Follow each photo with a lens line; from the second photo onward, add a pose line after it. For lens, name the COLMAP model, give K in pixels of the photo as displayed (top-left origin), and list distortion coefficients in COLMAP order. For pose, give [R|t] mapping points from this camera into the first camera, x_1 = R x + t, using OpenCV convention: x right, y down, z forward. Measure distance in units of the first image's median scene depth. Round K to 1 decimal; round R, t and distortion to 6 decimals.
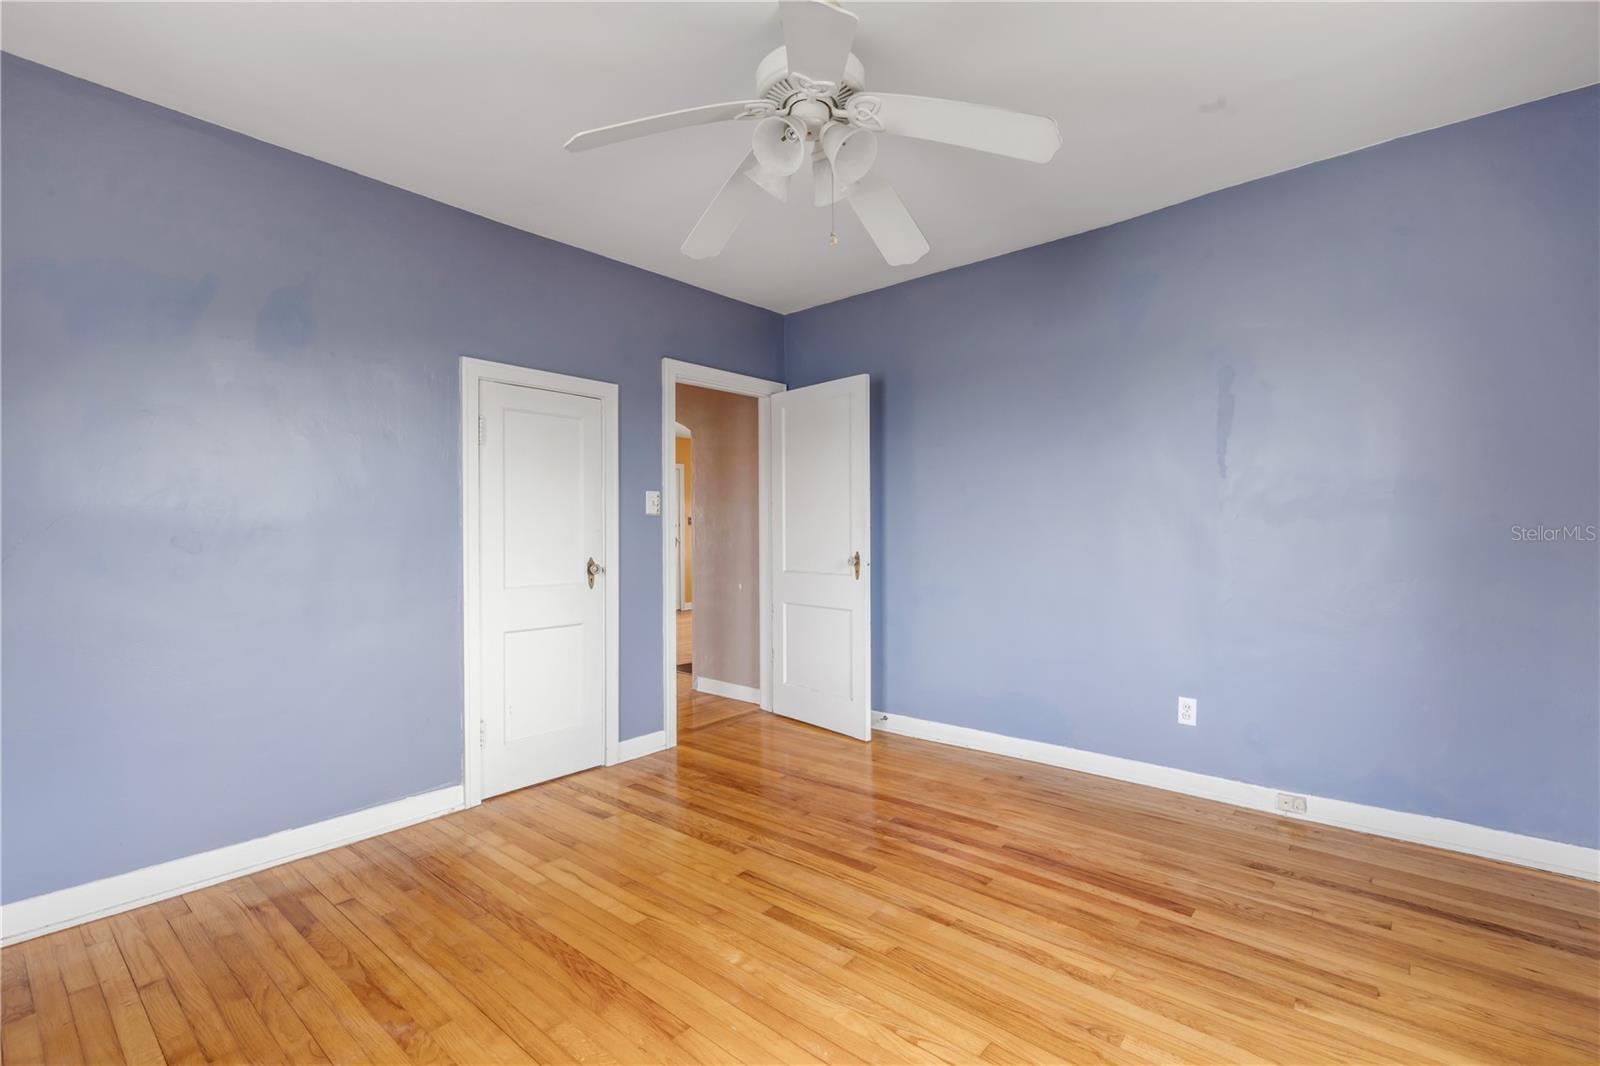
lens RADIAL K [[716.5, 0, 796.1], [0, 716.5, 530.4], [0, 0, 1]] dist [0.004409, 0.000043]
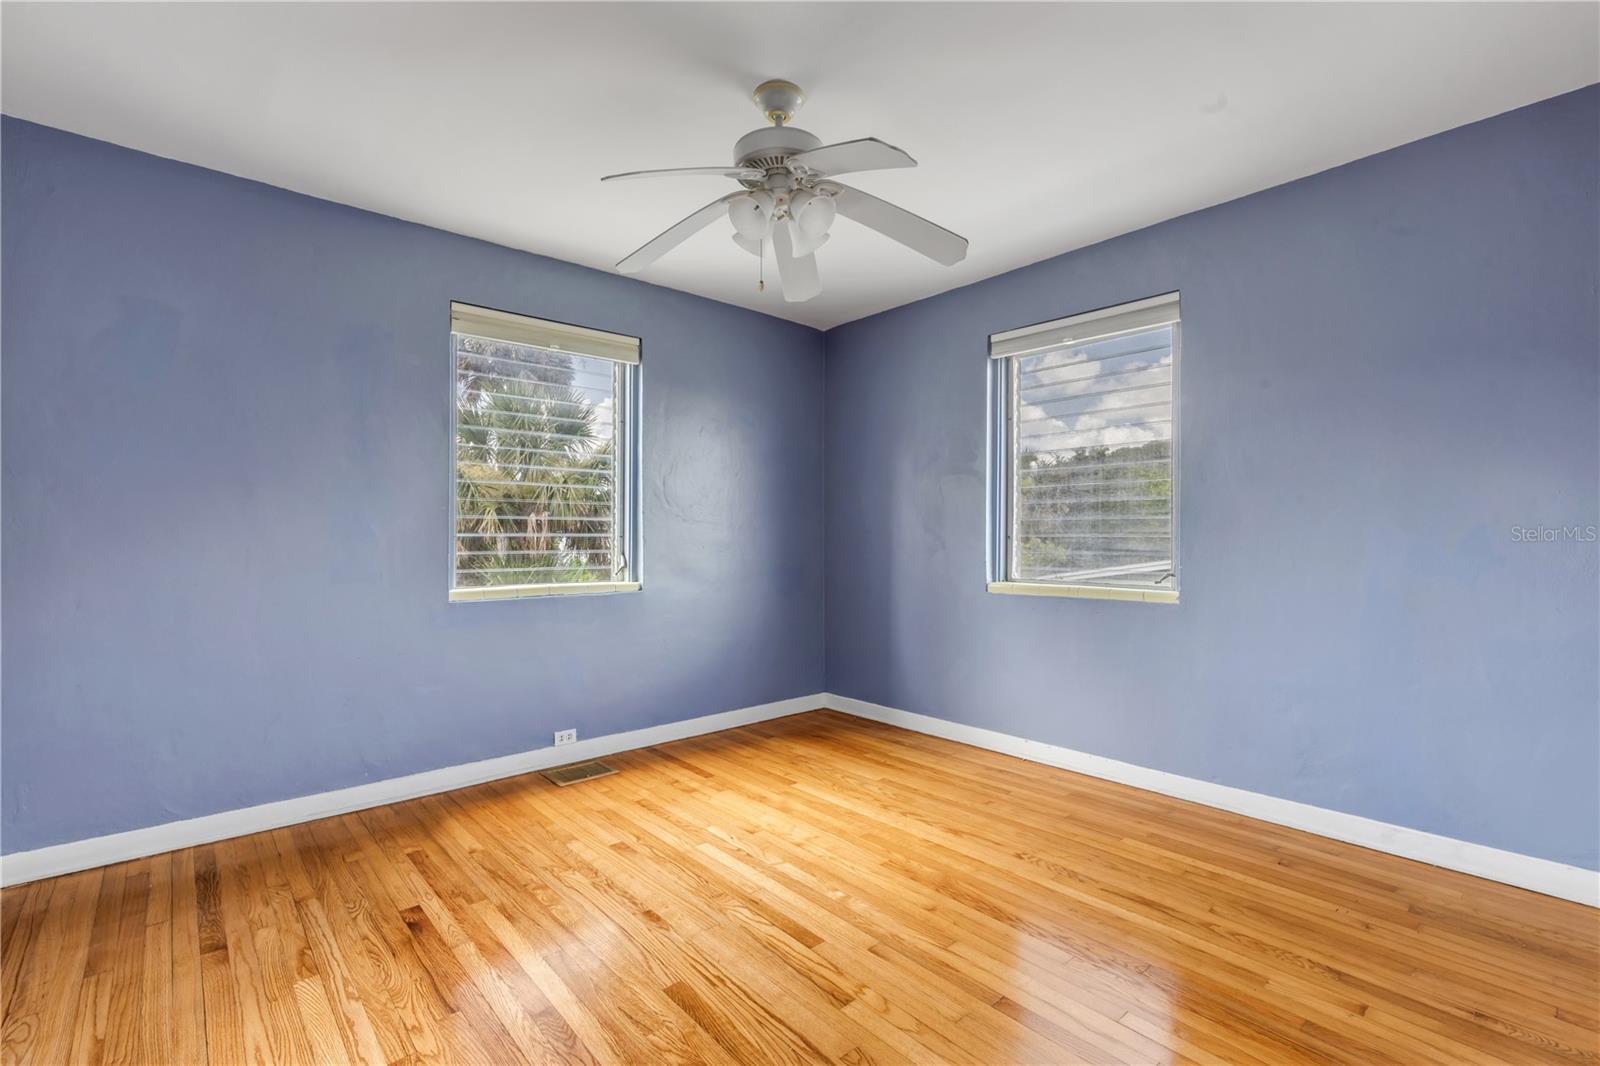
lens RADIAL K [[716.5, 0, 796.1], [0, 716.5, 530.4], [0, 0, 1]] dist [0.004409, 0.000043]
pose [[-0.990762, 0.010793, 0.135179, -0.143762], [0.009532, 0.999905, -0.009975, 0.005588], [-0.135273, -0.008594, -0.990771, 1.949036]]
